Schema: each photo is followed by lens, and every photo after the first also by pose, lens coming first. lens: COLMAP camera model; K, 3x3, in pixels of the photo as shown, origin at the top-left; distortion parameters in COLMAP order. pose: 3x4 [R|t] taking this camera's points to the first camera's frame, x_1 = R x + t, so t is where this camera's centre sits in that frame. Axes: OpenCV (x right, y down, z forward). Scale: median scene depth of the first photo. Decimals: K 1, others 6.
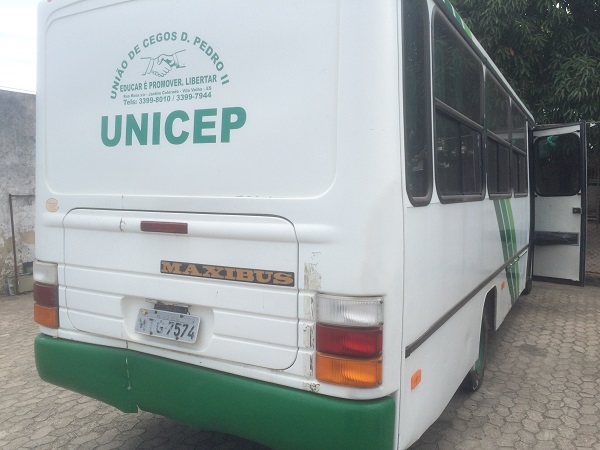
lens RADIAL K [[520.5, 0, 300.0], [0, 520.5, 225.0], [0, 0, 1]] dist [0.072298, -0.091494]
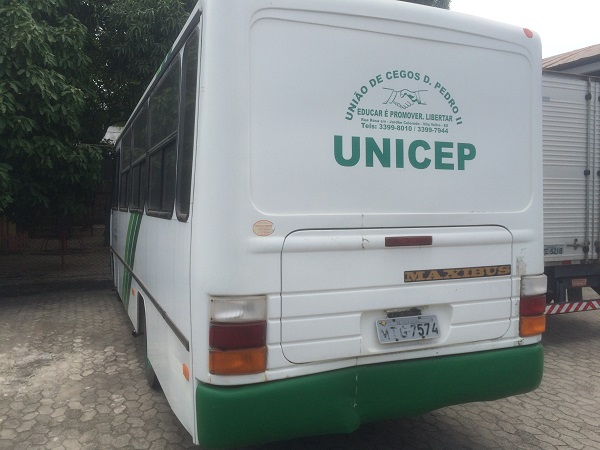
lens RADIAL K [[520.5, 0, 300.0], [0, 520.5, 225.0], [0, 0, 1]] dist [0.072298, -0.091494]
pose [[0.616102, -0.038844, 0.786708, -1.309615], [0.064278, 0.997931, -0.001065, -0.045362], [-0.785039, 0.051224, 0.617325, 0.495761]]
